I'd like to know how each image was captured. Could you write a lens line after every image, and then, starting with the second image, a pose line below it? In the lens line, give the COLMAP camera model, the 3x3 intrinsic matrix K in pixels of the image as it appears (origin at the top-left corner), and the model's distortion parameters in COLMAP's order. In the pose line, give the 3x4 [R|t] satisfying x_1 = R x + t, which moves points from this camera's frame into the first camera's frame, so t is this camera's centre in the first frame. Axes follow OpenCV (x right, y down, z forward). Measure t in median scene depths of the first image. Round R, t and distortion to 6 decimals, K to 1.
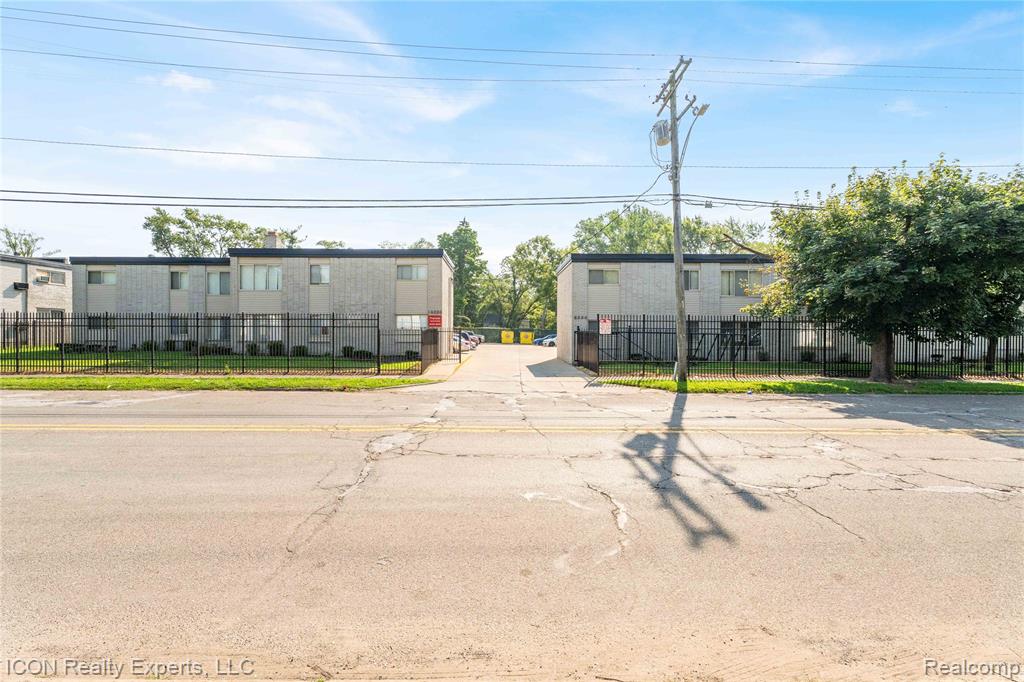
lens RADIAL K [[464.7, 0, 511.5], [0, 464.7, 336.3], [0, 0, 1]] dist [-0.002474, 0.001442]
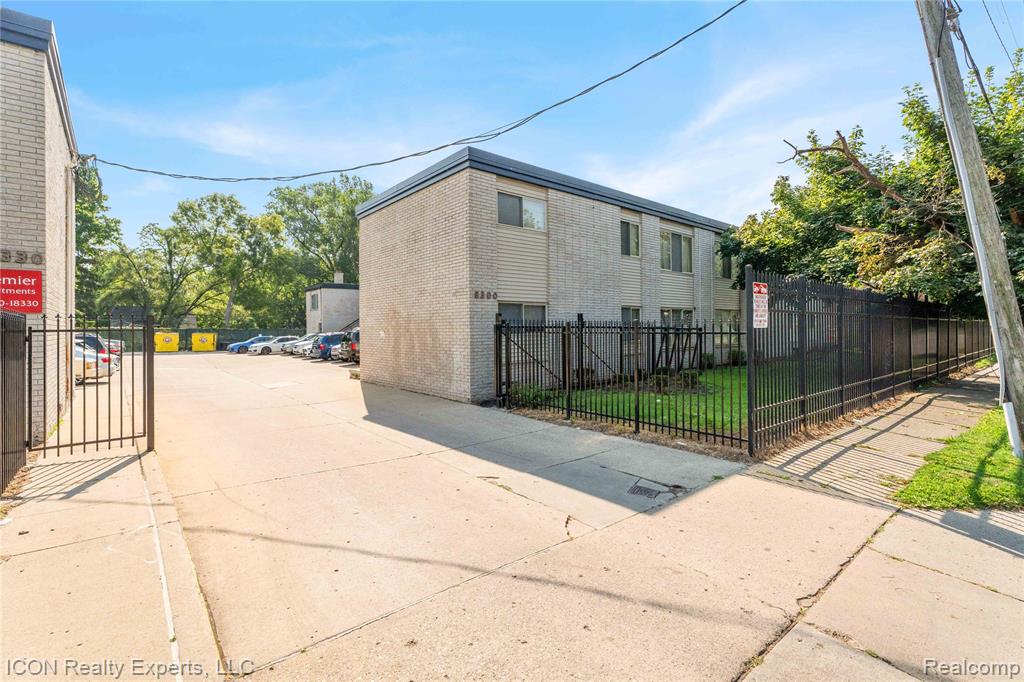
lens RADIAL K [[464.7, 0, 520.5], [0, 464.7, 330.7], [0, 0, 1]] dist [-0.002474, 0.001442]
pose [[0.775279, -0.013924, 0.631466, -0.031650], [0.020433, 0.999787, -0.003040, -0.001099], [-0.631289, 0.015260, 0.775398, 0.184086]]
